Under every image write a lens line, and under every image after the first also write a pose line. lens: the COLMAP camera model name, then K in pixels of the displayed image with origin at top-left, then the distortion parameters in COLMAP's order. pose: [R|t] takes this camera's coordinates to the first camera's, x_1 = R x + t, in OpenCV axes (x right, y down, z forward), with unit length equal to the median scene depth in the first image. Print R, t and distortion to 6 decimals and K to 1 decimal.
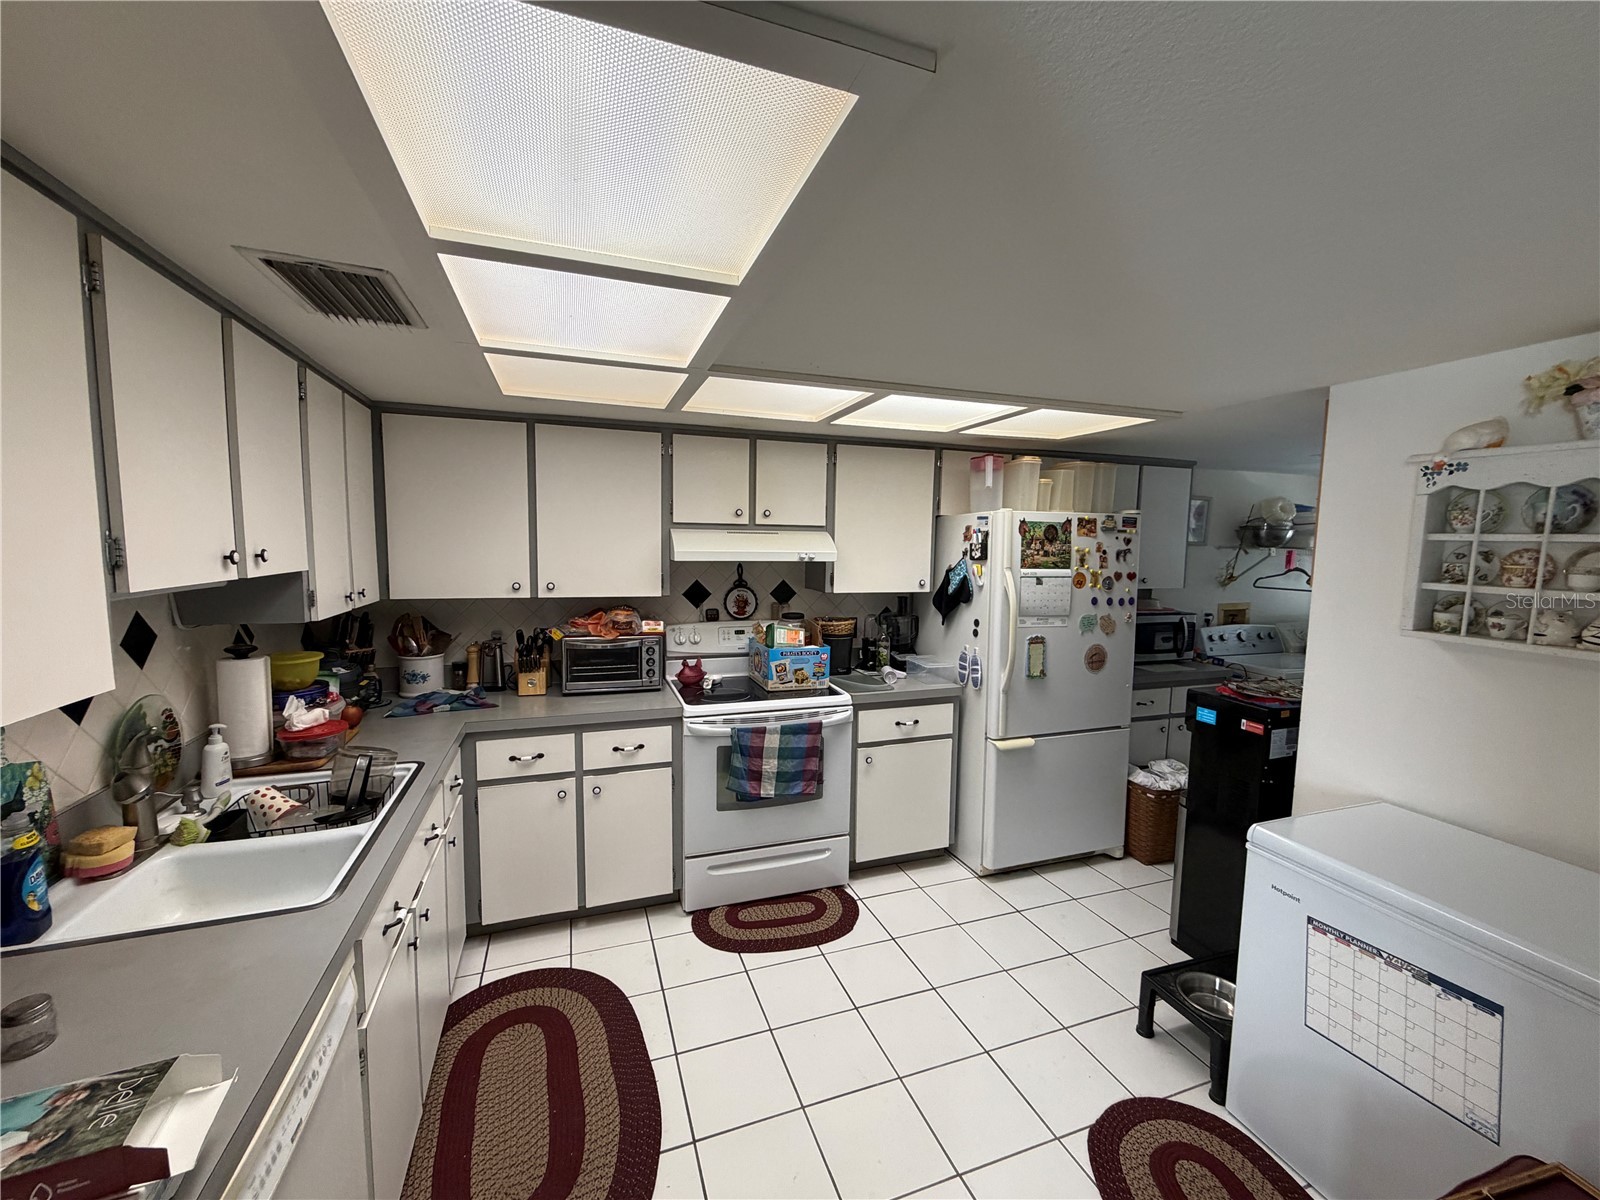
lens RADIAL K [[638.2, 0, 803.0], [0, 638.2, 599.7], [0, 0, 1]] dist [-0.002646, -0.000179]
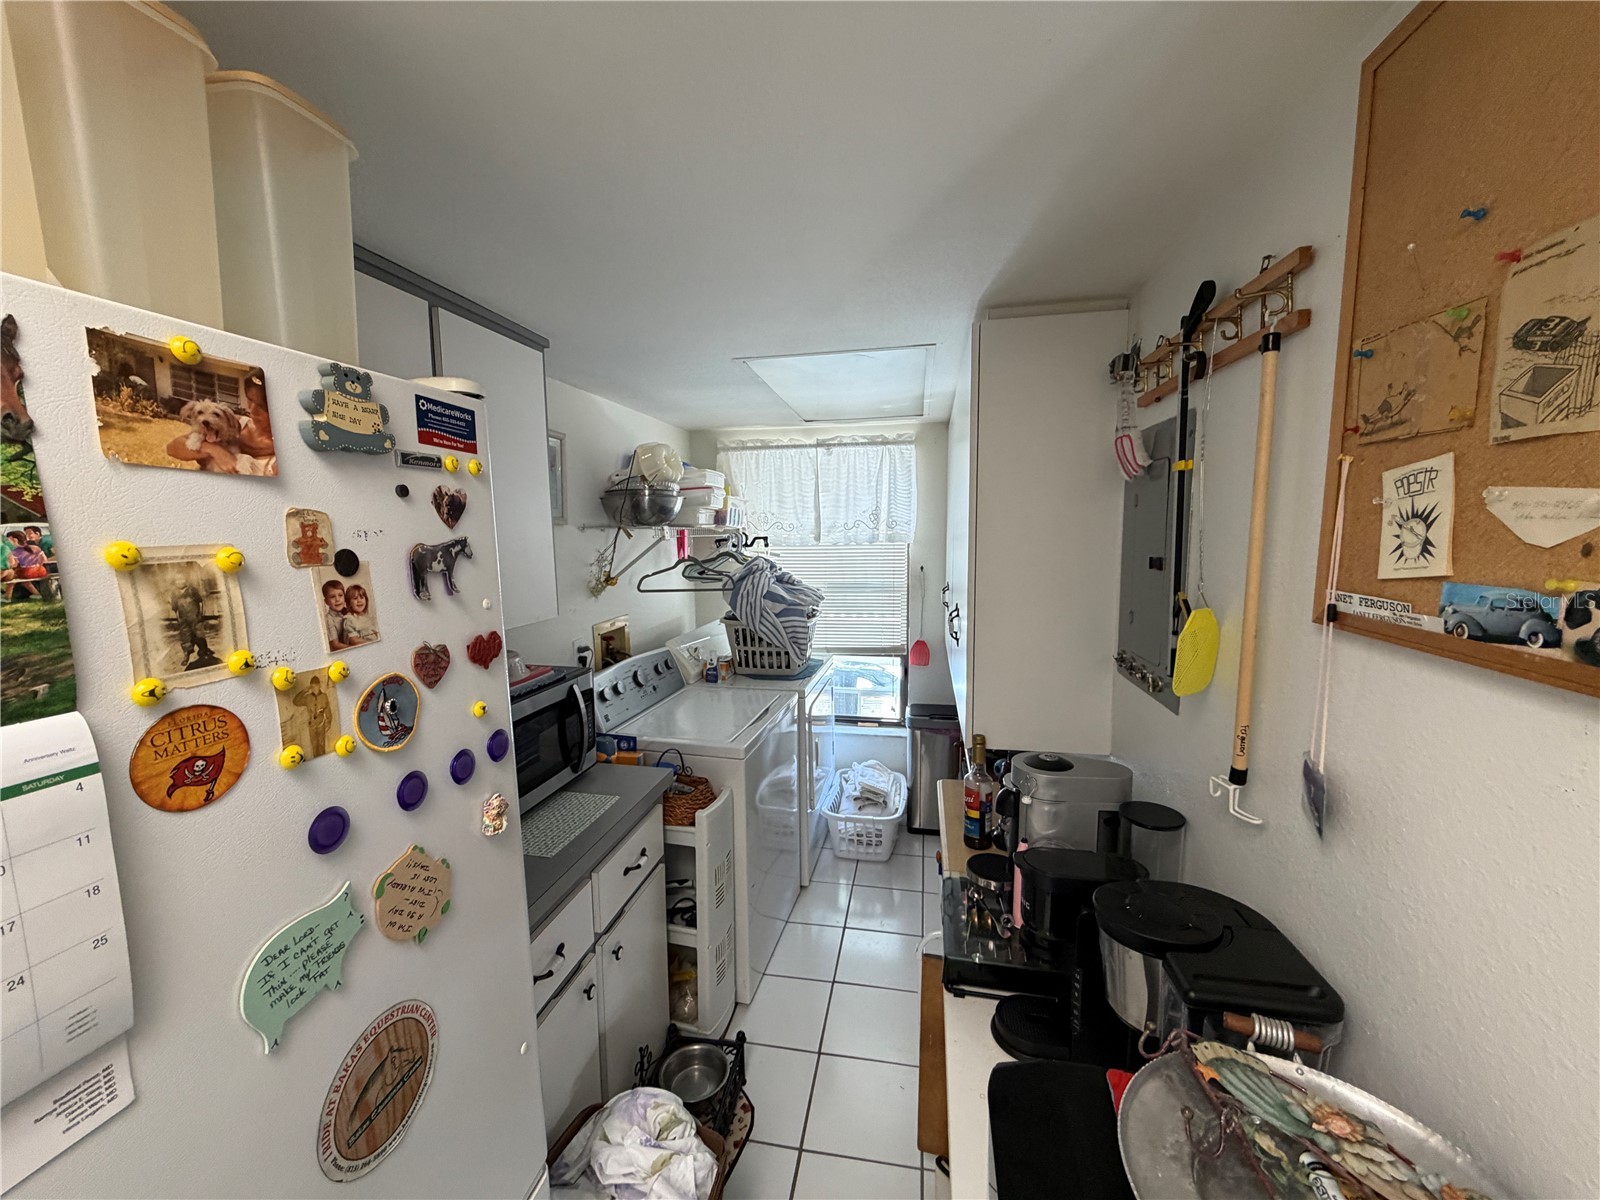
lens RADIAL K [[638.2, 0, 797.6], [0, 638.2, 603.8], [0, 0, 1]] dist [-0.002646, -0.000179]
pose [[0.513752, -0.124086, 0.848918, 0.374227], [0.095741, 0.991597, 0.087000, -0.065034], [-0.852580, 0.036579, 0.521315, 0.776262]]
